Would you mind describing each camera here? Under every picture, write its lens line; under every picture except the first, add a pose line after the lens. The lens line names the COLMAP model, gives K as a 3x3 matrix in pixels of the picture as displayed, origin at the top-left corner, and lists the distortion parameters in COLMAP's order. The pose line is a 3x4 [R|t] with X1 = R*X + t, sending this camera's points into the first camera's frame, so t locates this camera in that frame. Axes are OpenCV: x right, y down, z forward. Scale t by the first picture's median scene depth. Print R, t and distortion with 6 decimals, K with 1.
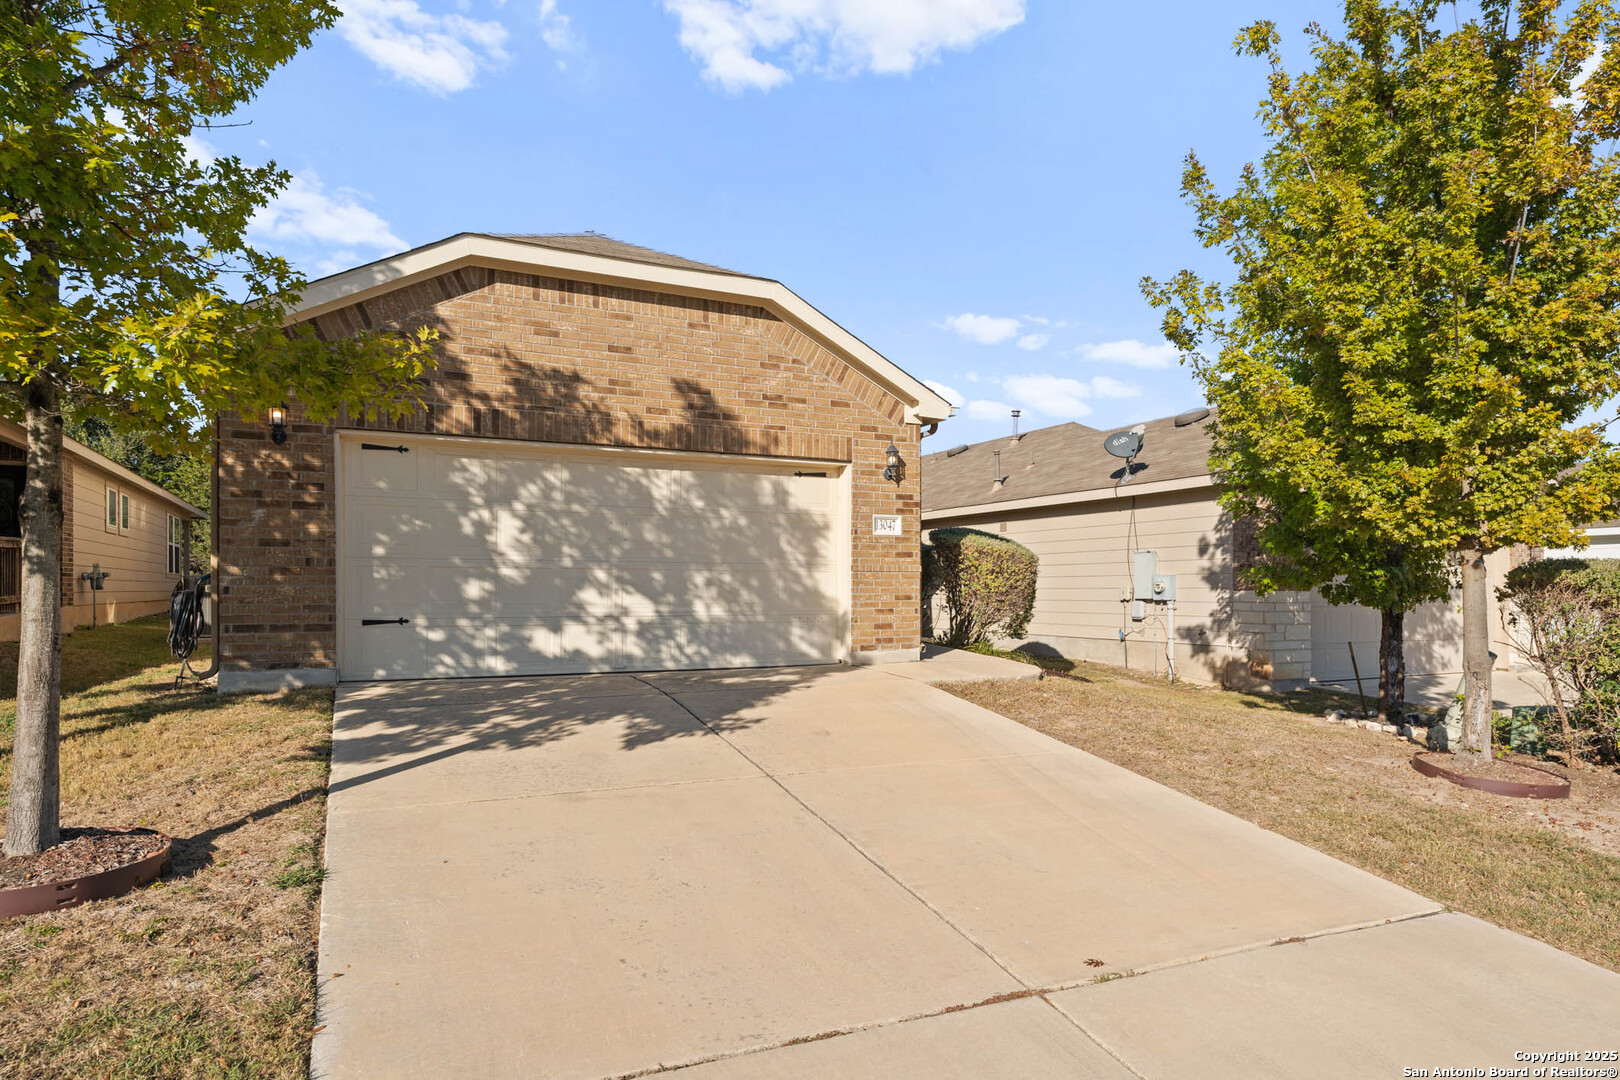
lens RADIAL K [[969.2, 0, 807.9], [0, 969.2, 552.3], [0, 0, 1]] dist [-0.003584, 0.002699]
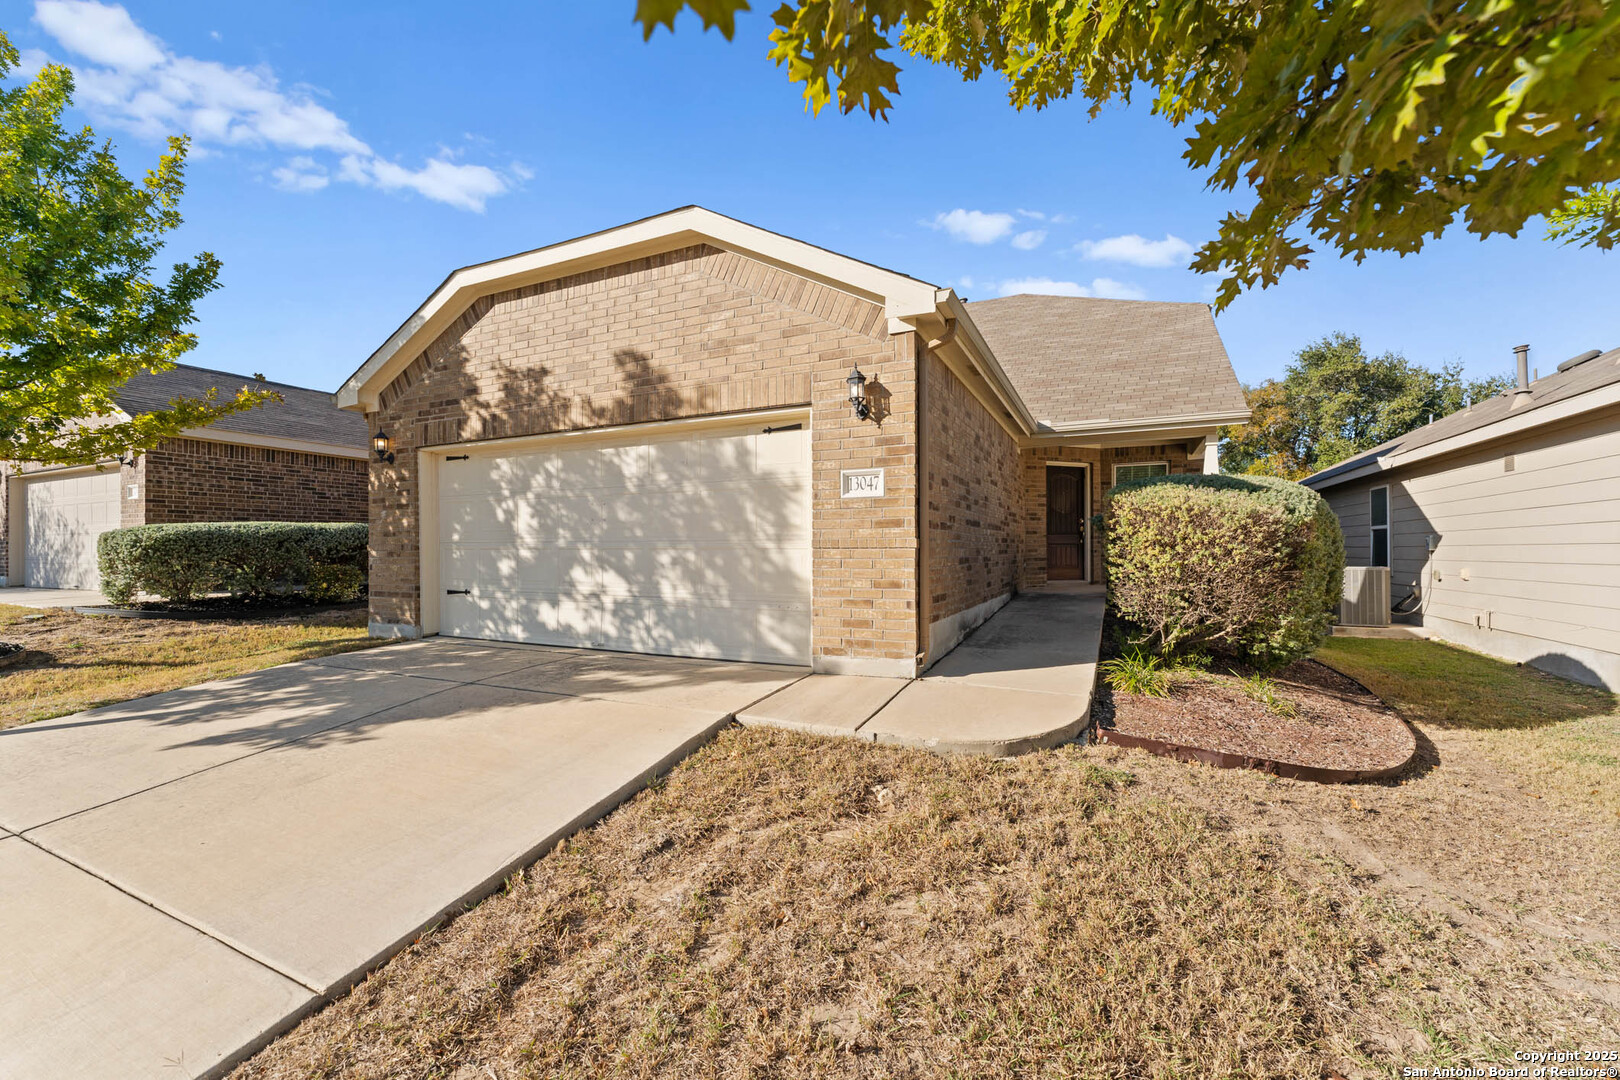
lens RADIAL K [[652.6, 0, 805.2], [0, 652.6, 537.0], [0, 0, 1]] dist [0.002070, -0.000132]
pose [[0.620518, -0.017612, -0.783994, 0.478591], [0.034209, 0.999404, 0.004625, 0.009030], [0.783445, -0.029690, 0.620751, 0.732116]]
